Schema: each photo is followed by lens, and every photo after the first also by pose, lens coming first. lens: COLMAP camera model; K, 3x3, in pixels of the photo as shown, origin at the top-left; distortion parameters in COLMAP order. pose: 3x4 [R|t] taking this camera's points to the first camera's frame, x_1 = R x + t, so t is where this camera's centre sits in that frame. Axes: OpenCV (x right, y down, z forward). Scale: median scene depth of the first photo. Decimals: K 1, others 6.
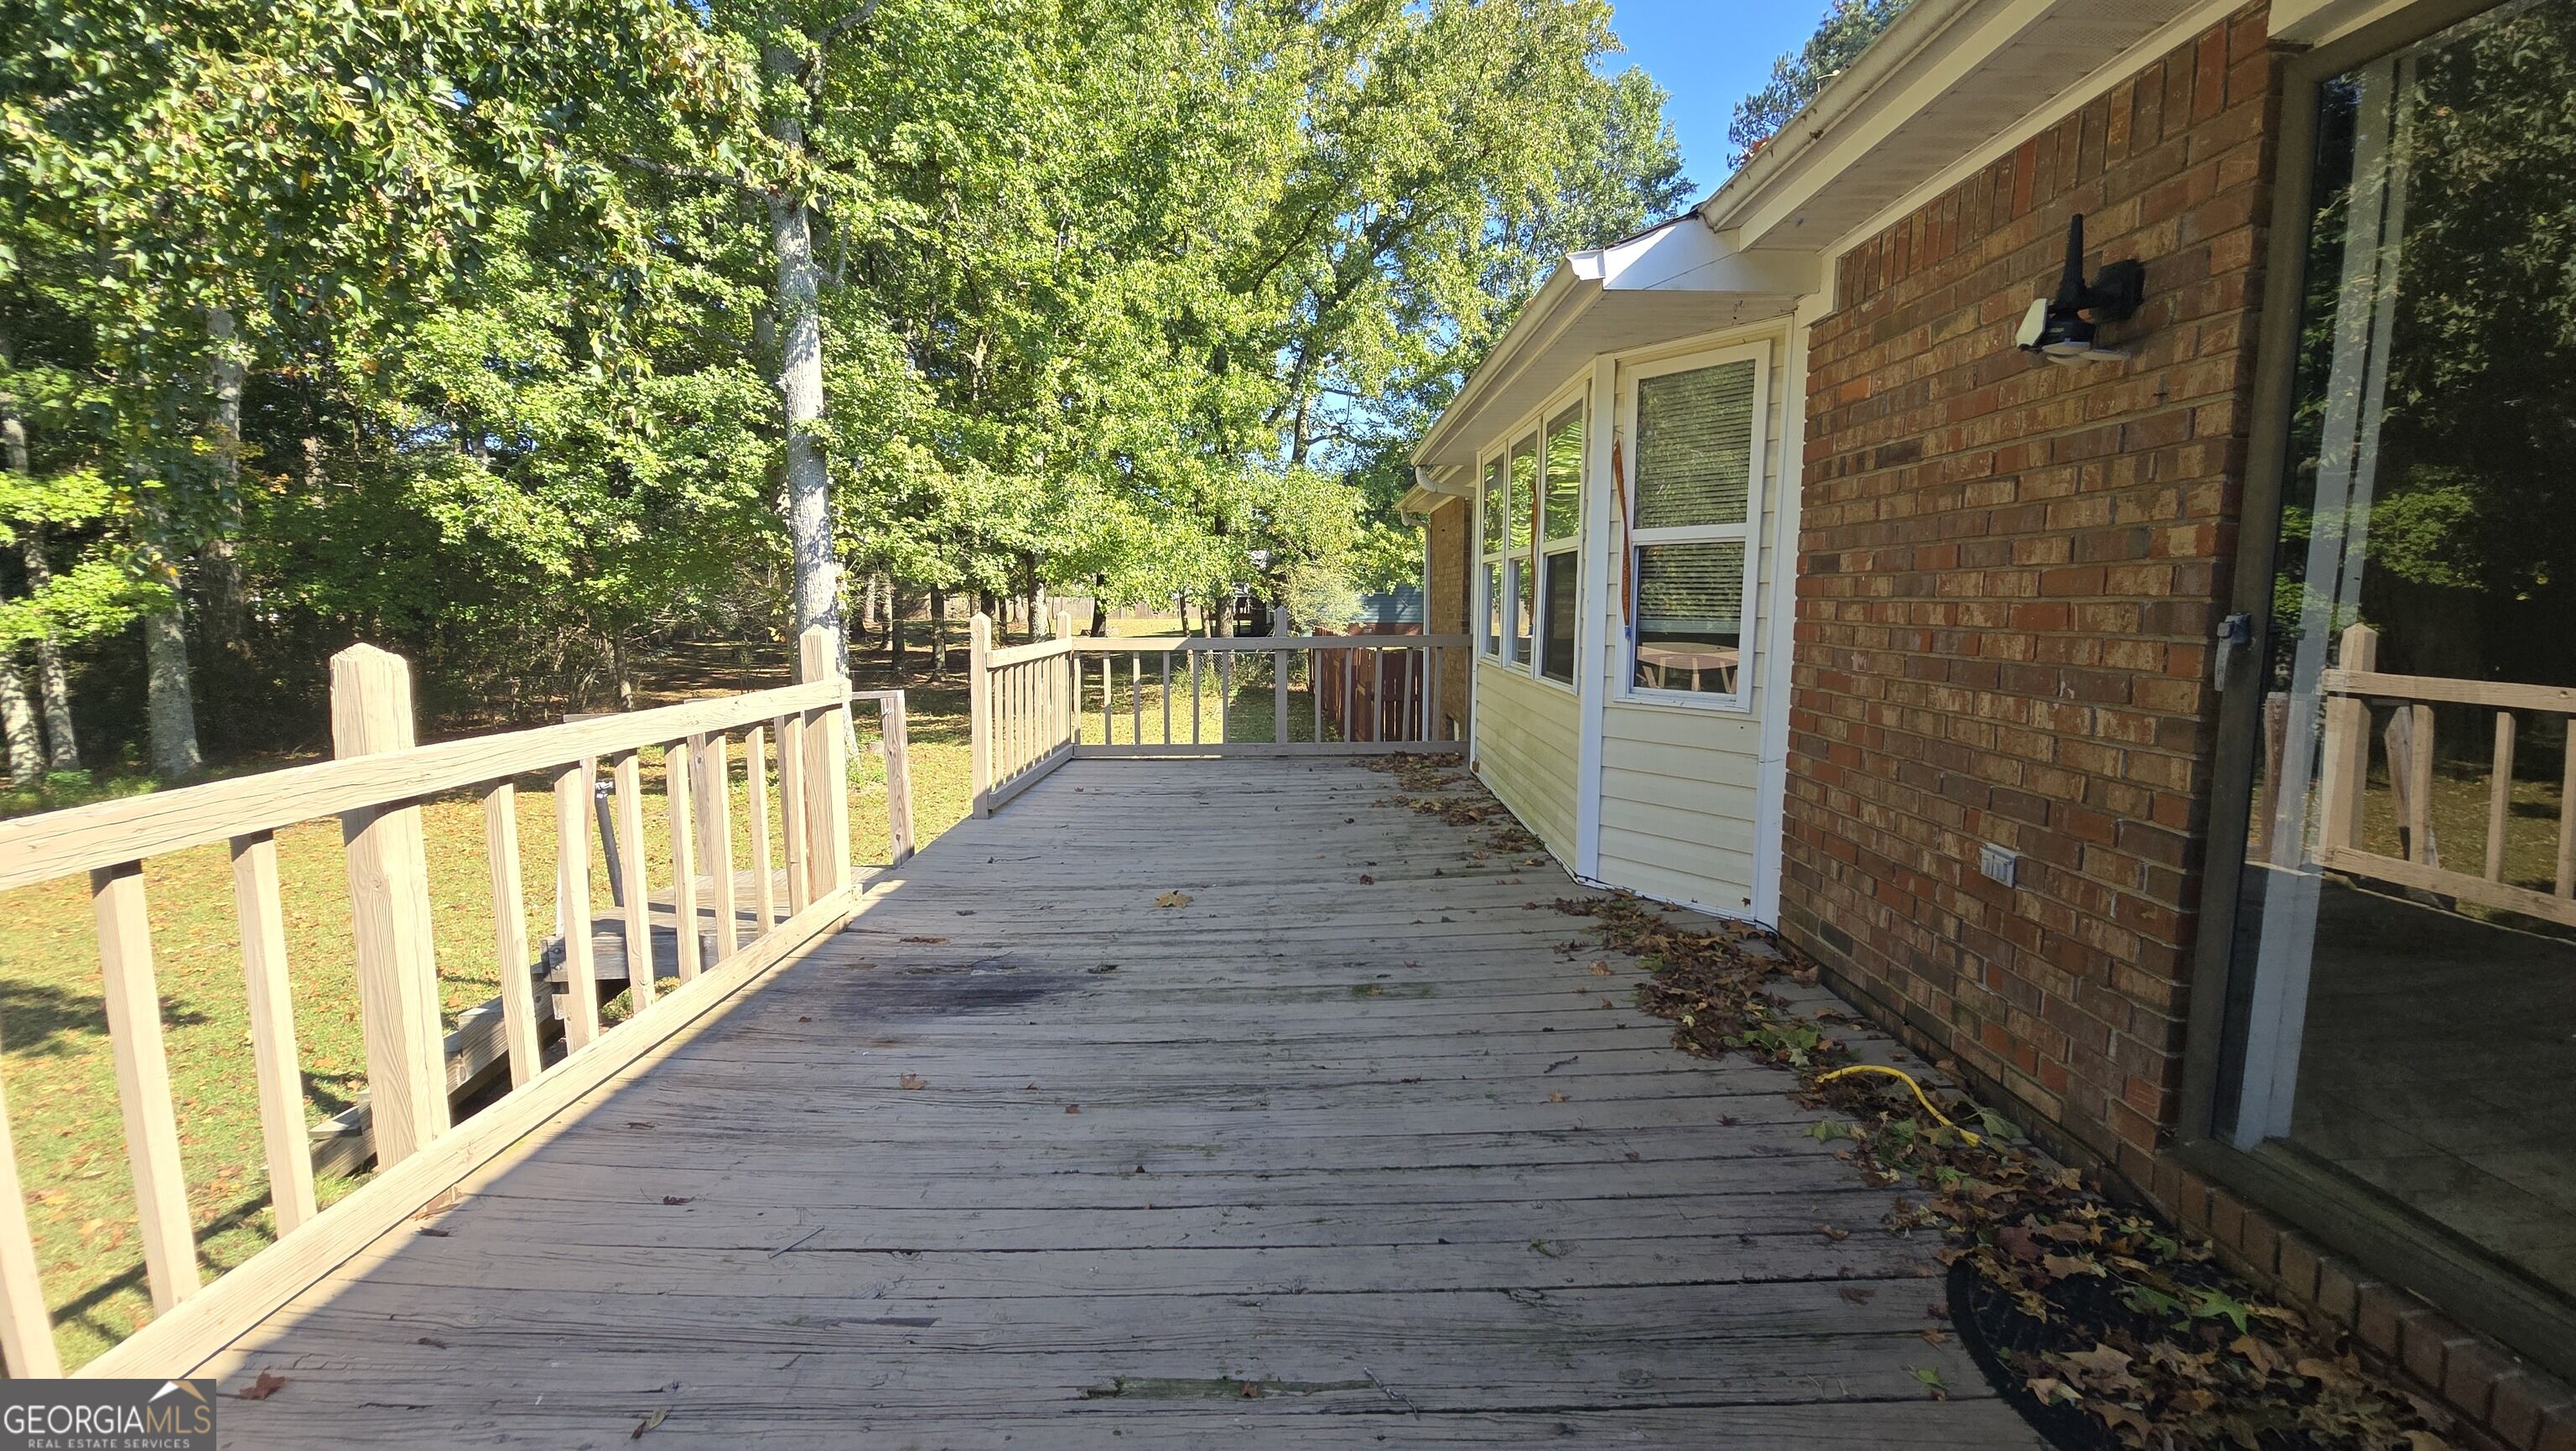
lens RADIAL K [[1052.4, 0, 1307.4], [0, 1052.4, 729.4], [0, 0, 1]] dist [0.004651, -0.004989]
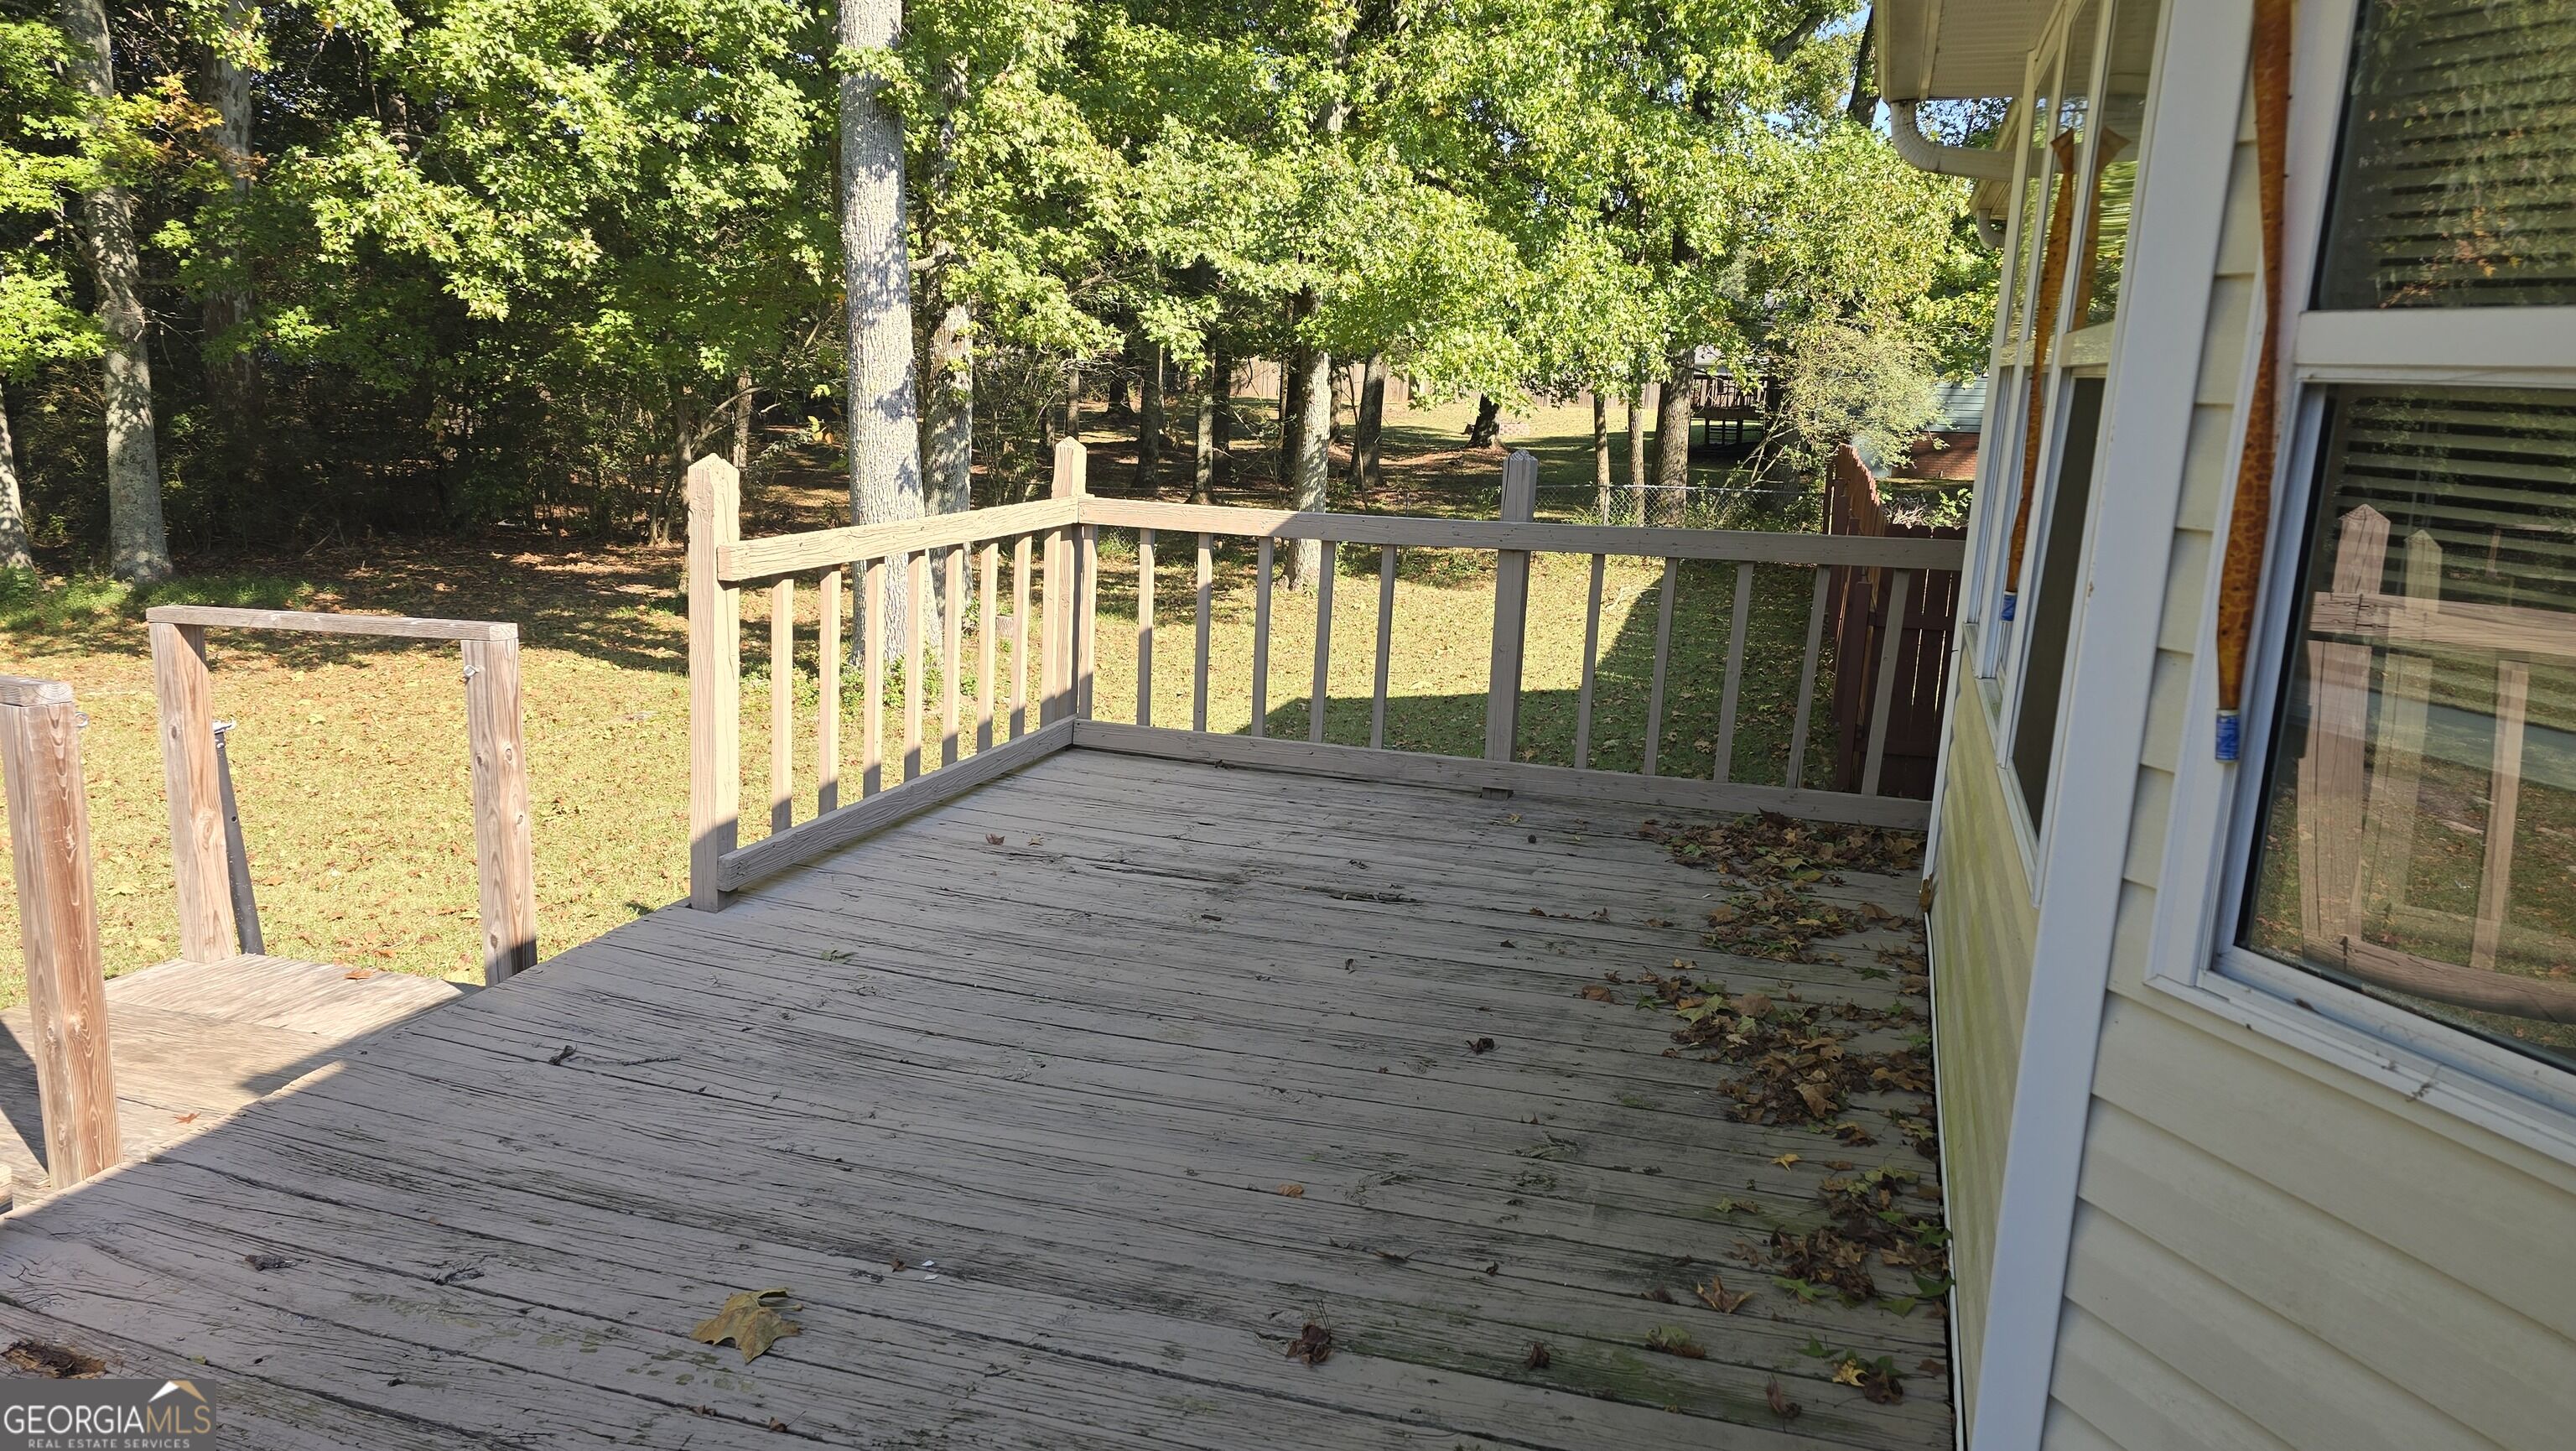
lens RADIAL K [[1731.8, 0, 1263.2], [0, 1731.8, 730.9], [0, 0, 1]] dist [0.046671, -0.026199]
pose [[0.938728, 0.101449, -0.329389, 0.067458], [-0.073486, 0.992637, 0.096294, -0.034625], [0.336733, -0.066188, 0.939271, 0.158063]]
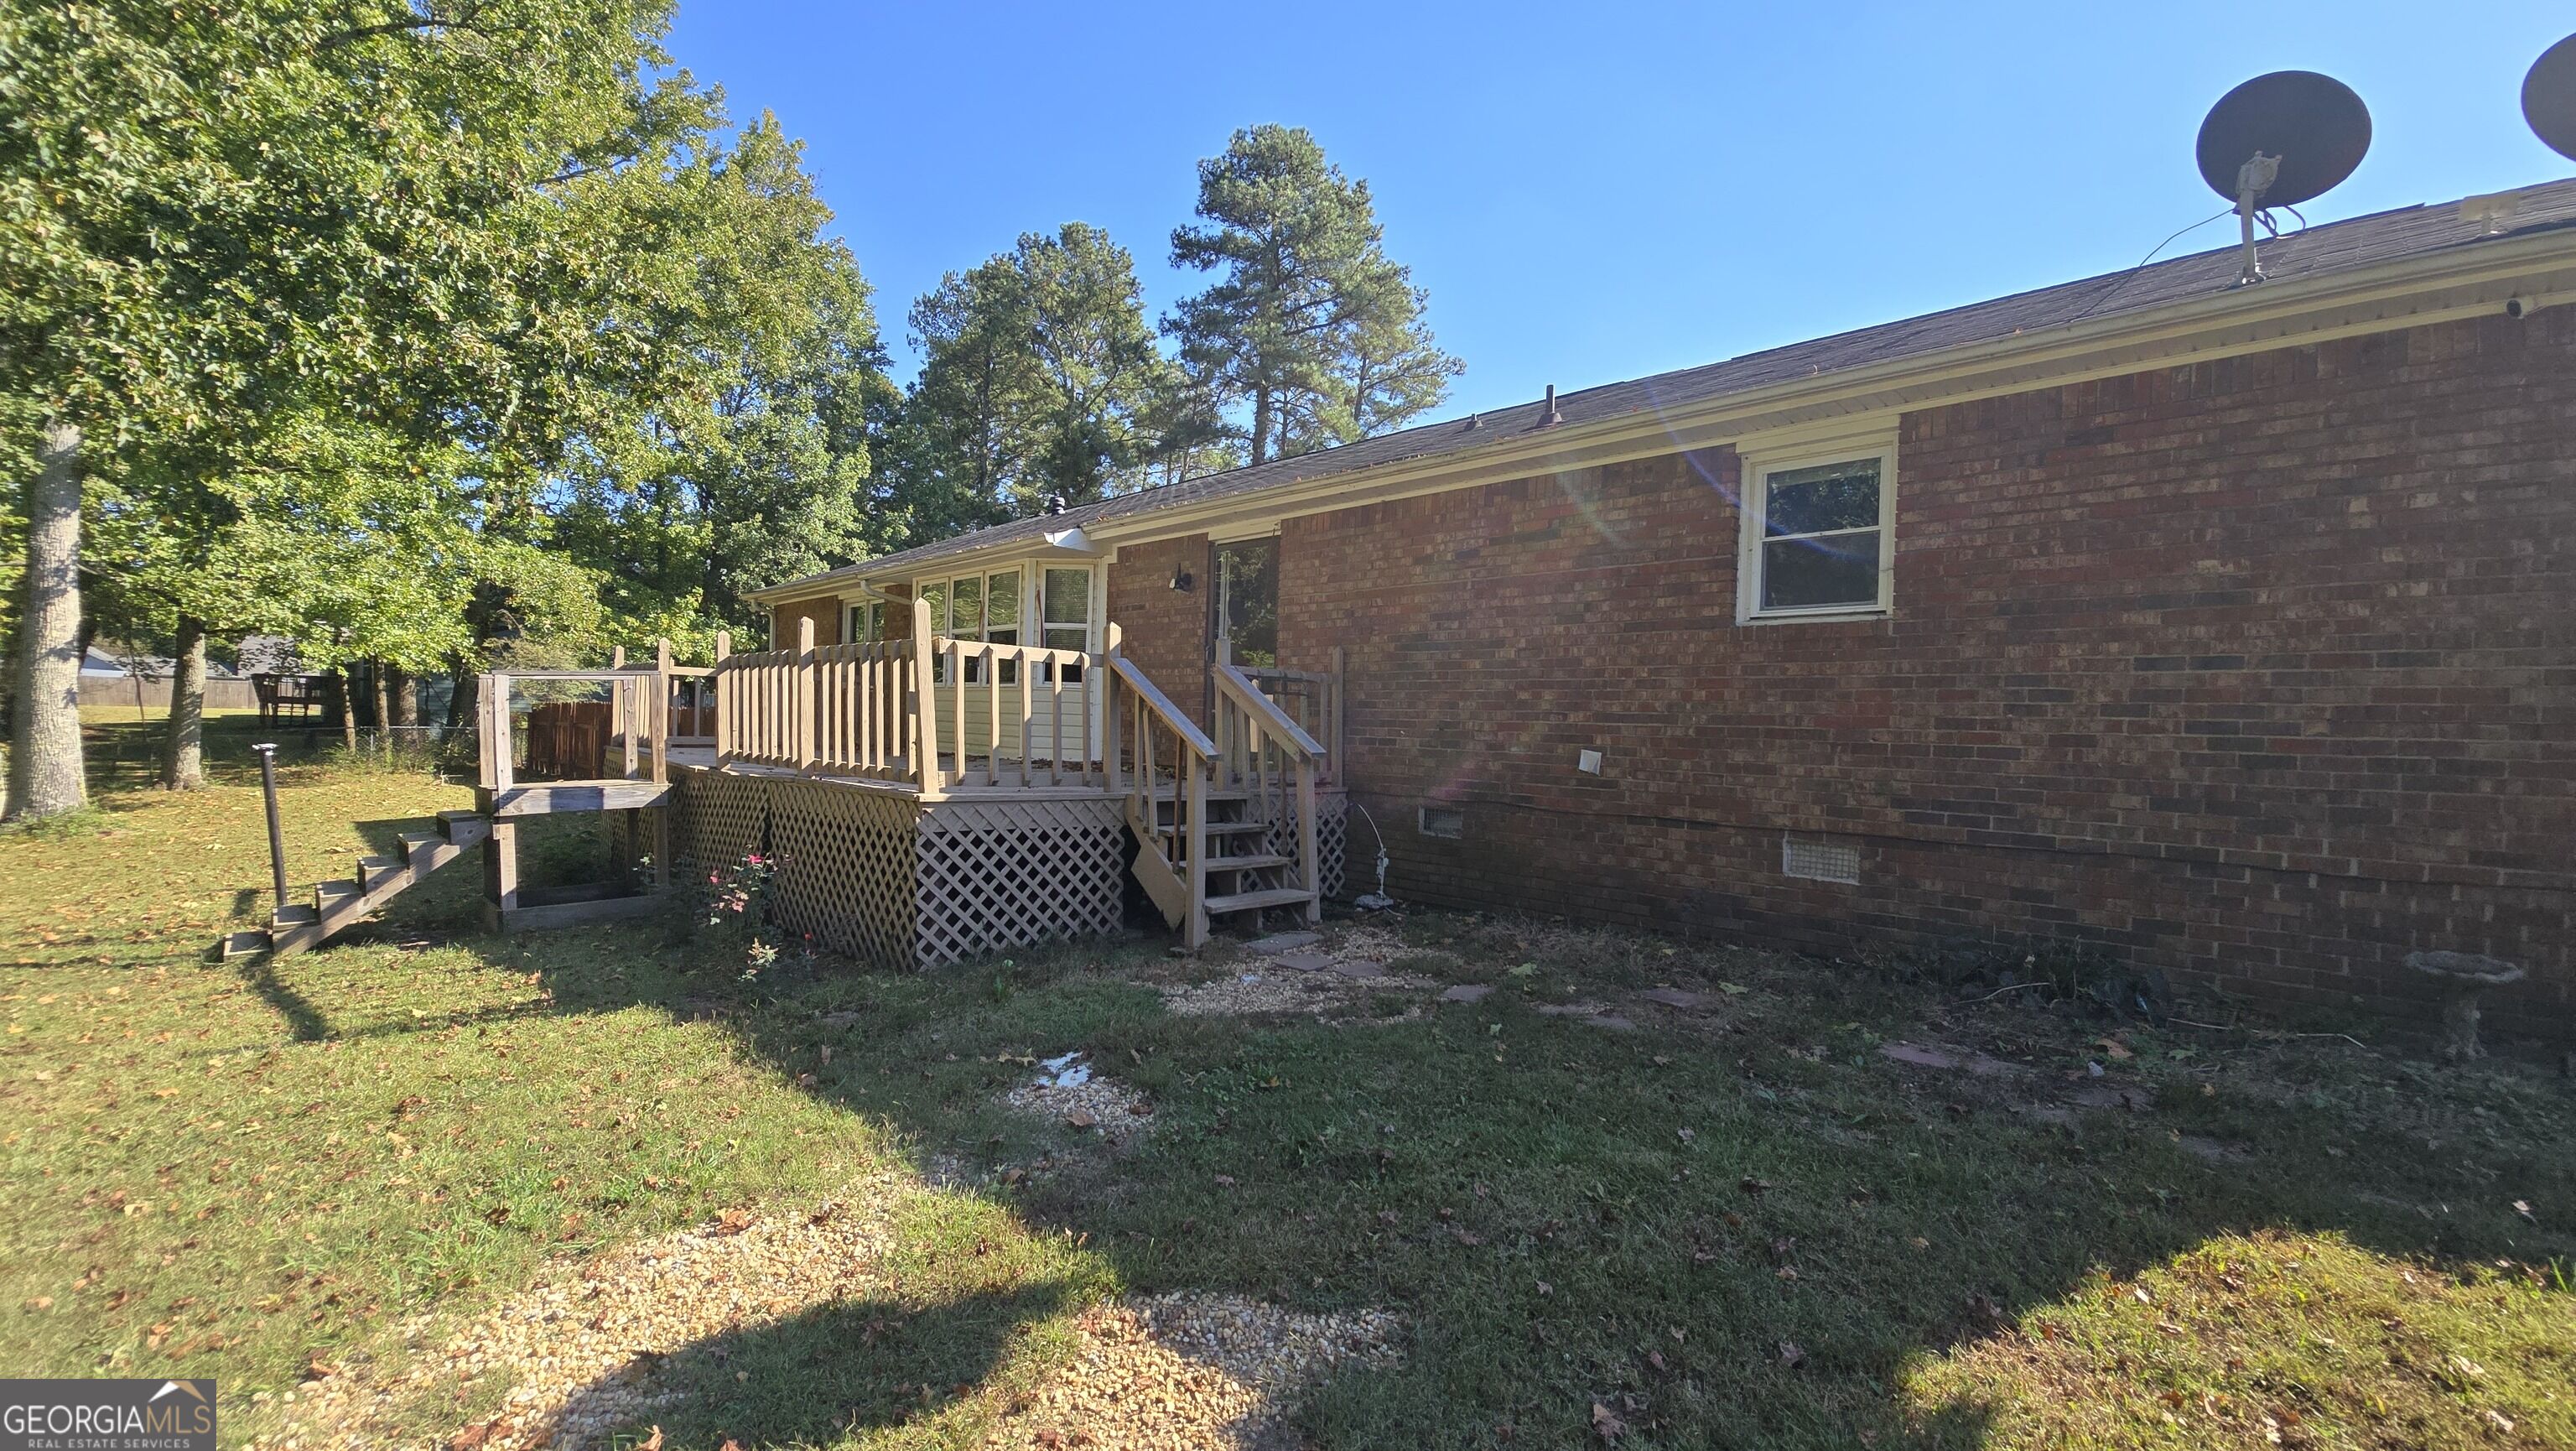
lens RADIAL K [[1052.4, 0, 1299.3], [0, 1052.4, 741.2], [0, 0, 1]] dist [0.004651, -0.004989]
pose [[0.721853, 0.014928, 0.691885, -0.316706], [0.053400, 0.995585, -0.077194, 0.104207], [-0.689983, 0.092670, 0.717869, -0.398345]]
